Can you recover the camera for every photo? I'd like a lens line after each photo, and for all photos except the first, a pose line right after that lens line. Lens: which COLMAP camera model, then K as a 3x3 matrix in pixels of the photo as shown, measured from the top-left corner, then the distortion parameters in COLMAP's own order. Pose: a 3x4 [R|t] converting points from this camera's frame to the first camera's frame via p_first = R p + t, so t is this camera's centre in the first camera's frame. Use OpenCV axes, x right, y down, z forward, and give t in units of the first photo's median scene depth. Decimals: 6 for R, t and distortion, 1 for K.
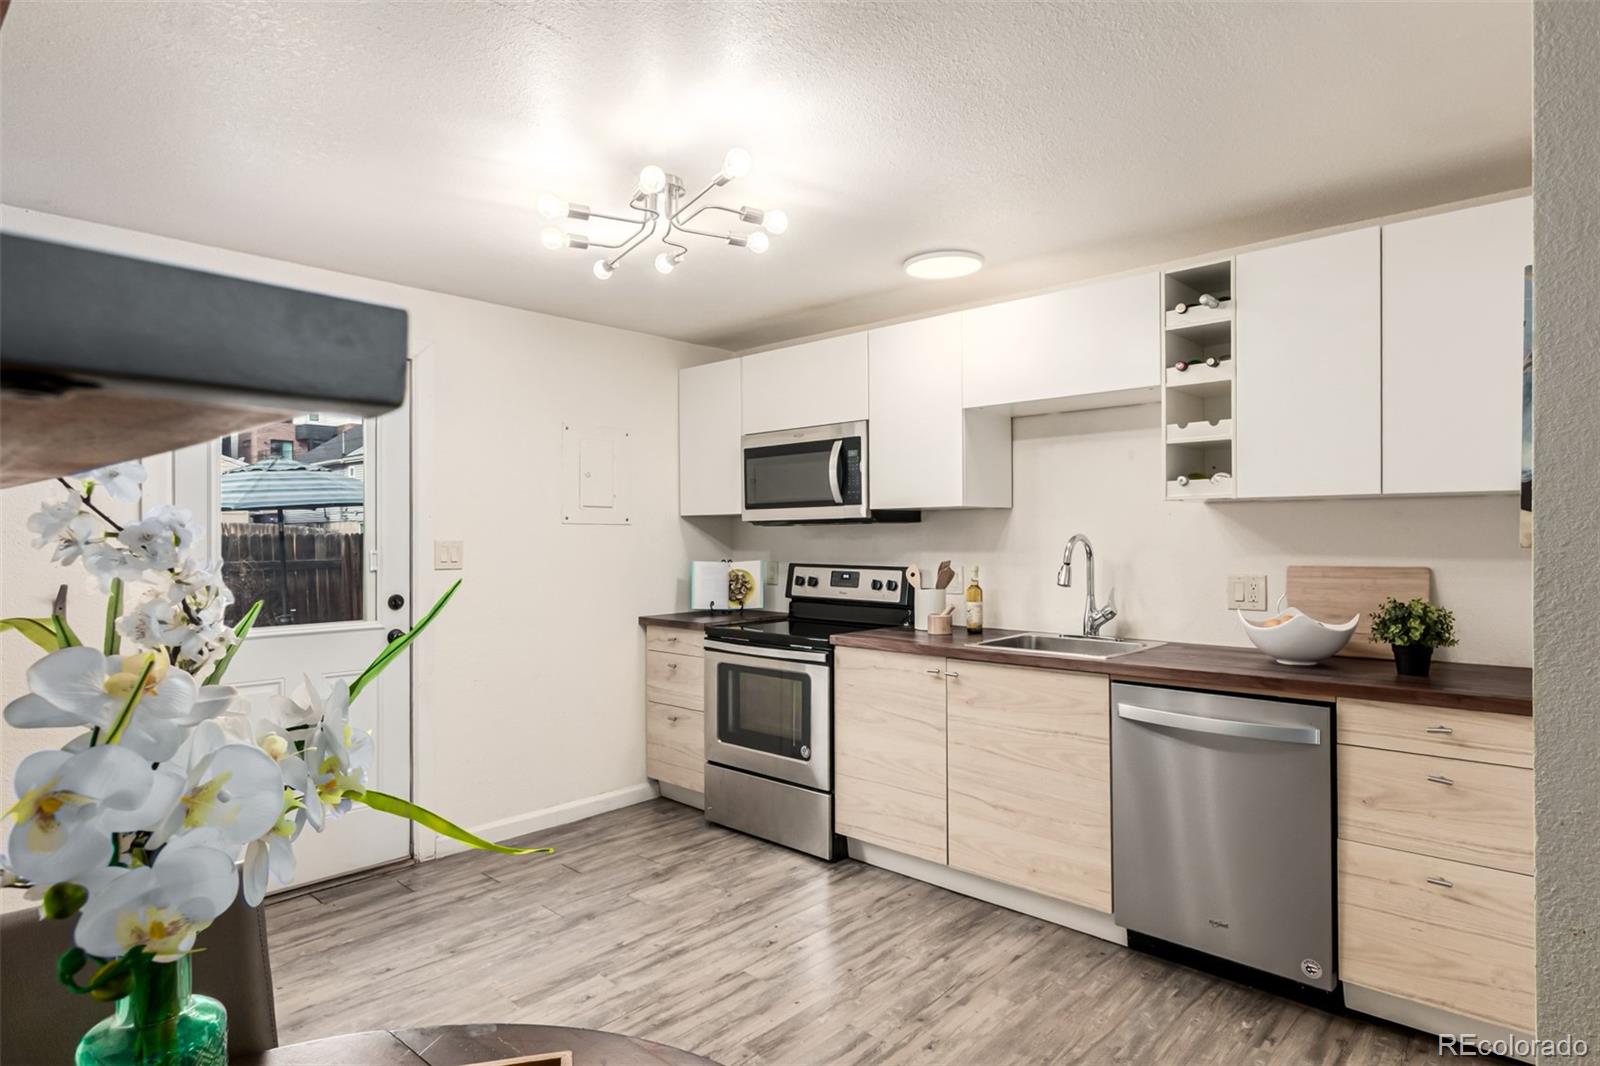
lens RADIAL K [[886.7, 0, 792.6], [0, 886.7, 533.5], [0, 0, 1]] dist [-0.002915, 0.000854]
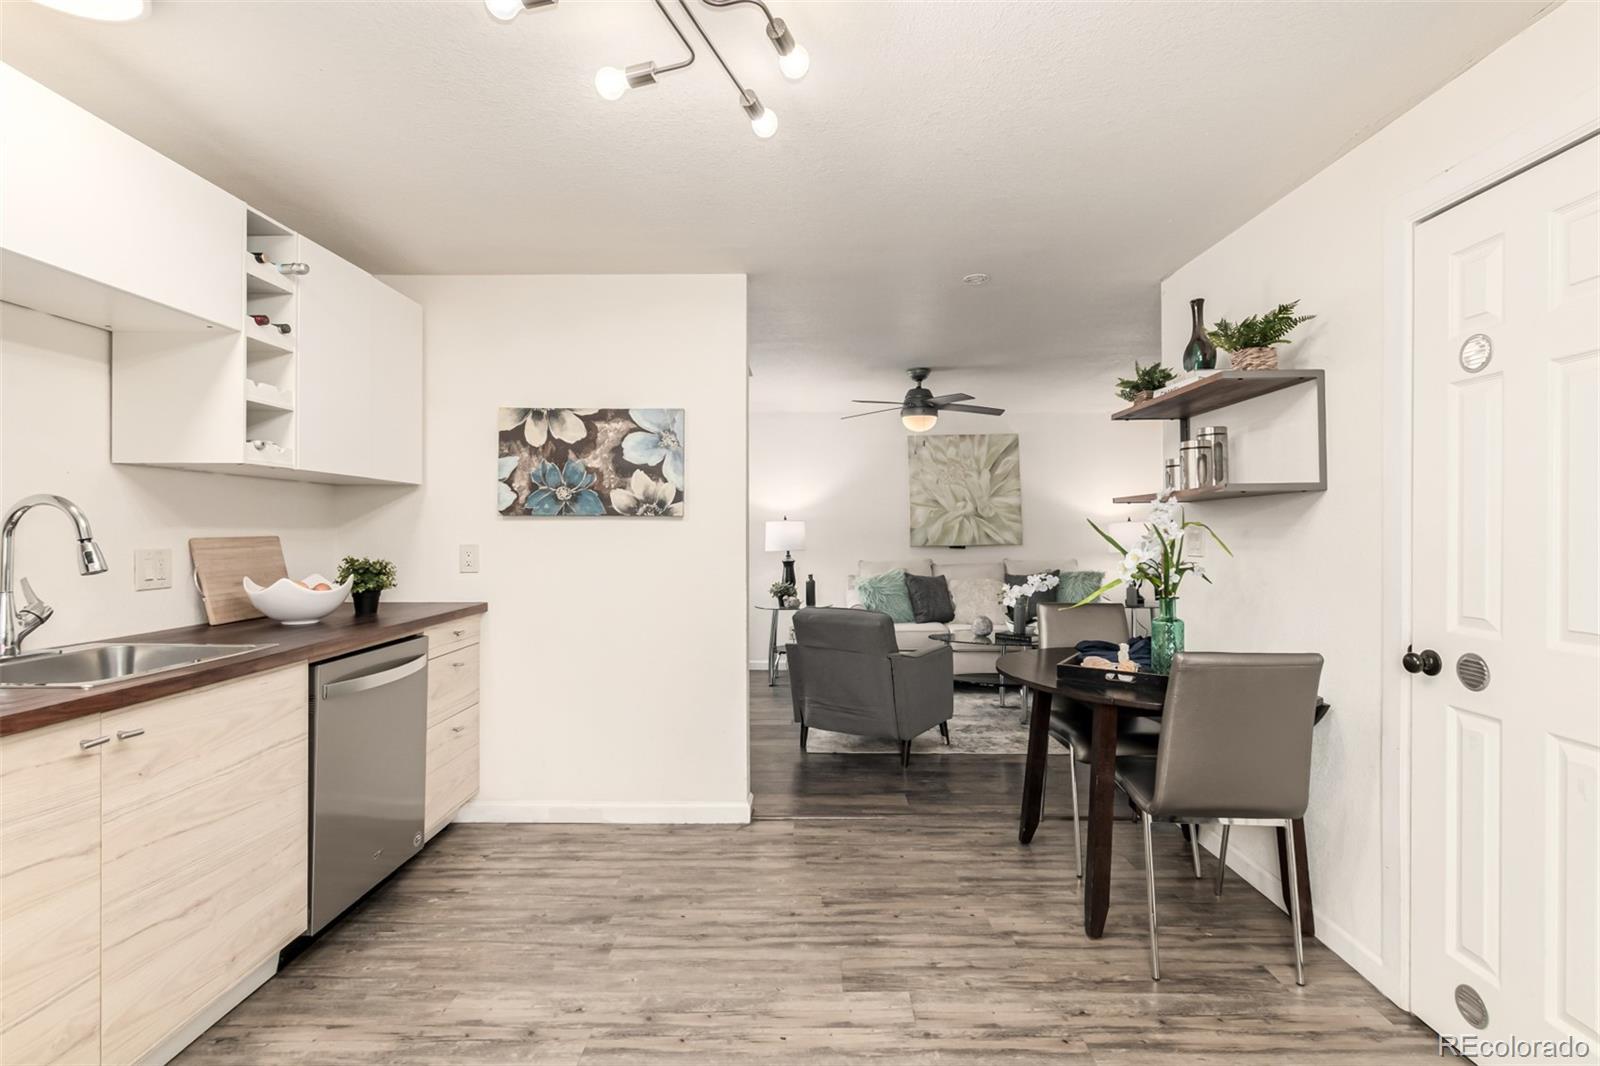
lens RADIAL K [[738.3, 0, 808.0], [0, 738.3, 531.7], [0, 0, 1]] dist [-0.000449, -0.000375]
pose [[-0.679878, 0.001893, 0.733323, -0.413698], [-0.000170, 0.999996, -0.002739, 0.027071], [-0.733325, -0.001987, -0.679875, 0.898462]]
